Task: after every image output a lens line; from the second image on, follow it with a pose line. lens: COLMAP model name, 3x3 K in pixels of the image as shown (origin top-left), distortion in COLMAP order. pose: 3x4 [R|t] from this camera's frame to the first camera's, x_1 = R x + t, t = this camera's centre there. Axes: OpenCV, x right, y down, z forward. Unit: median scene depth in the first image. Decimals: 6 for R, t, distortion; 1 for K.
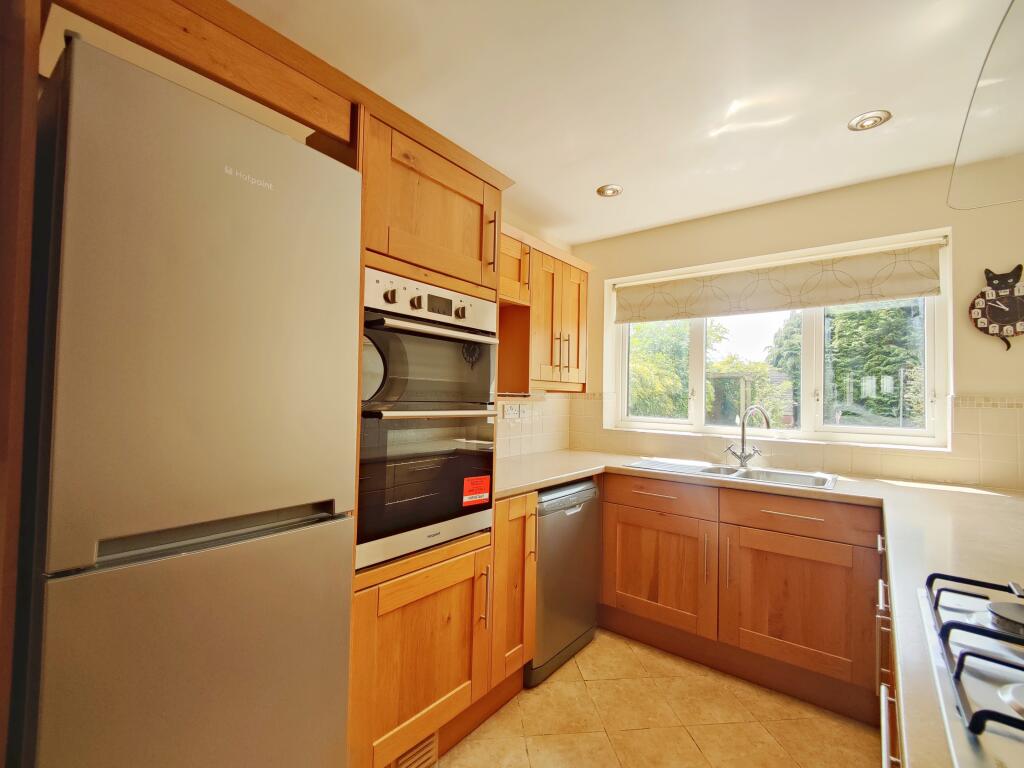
lens RADIAL K [[445.1, 0, 505.5], [0, 445.1, 383.6], [0, 0, 1]] dist [-0.010503, -0.001769]
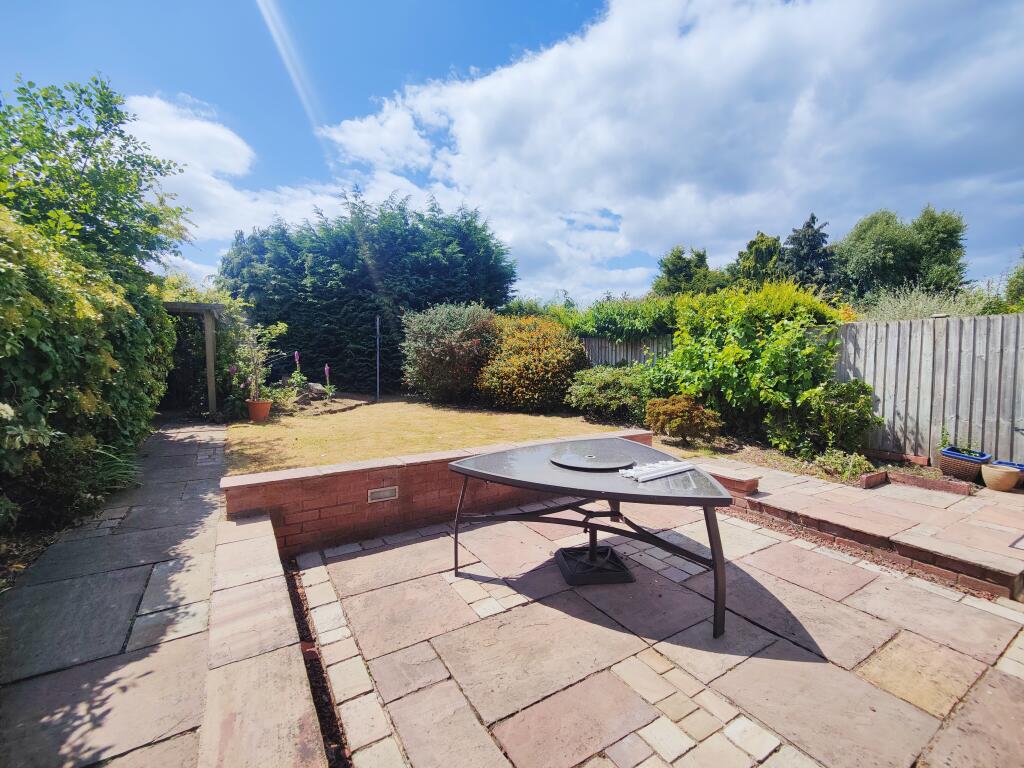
lens RADIAL K [[445.1, 0, 511.9], [0, 445.1, 383.3], [0, 0, 1]] dist [-0.010503, -0.001769]
pose [[0.320966, -0.068718, 0.944594, 0.525875], [-0.030625, 0.996090, 0.082871, 0.140447], [-0.946595, -0.055527, 0.317607, 2.652995]]
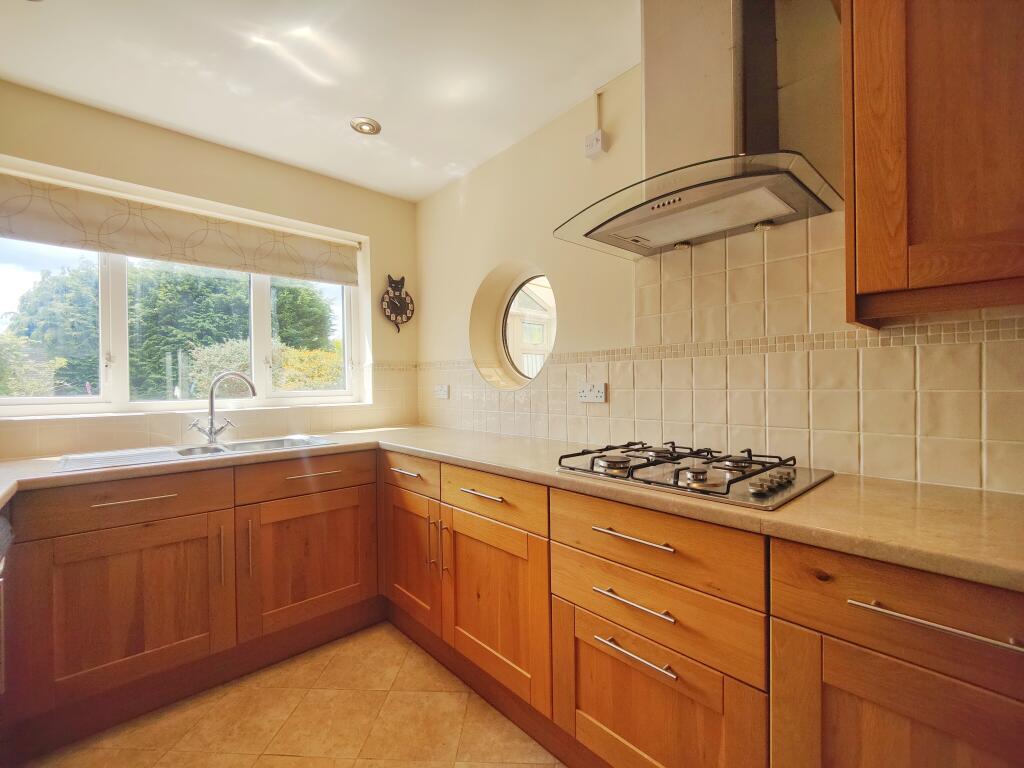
lens RADIAL K [[445.1, 0, 504.9], [0, 445.1, 385.0], [0, 0, 1]] dist [-0.010503, -0.001769]
pose [[0.157551, -0.026136, 0.987165, -0.234408], [-0.019327, 0.999377, 0.029544, 0.039830], [-0.987322, -0.023733, 0.156947, 0.325180]]
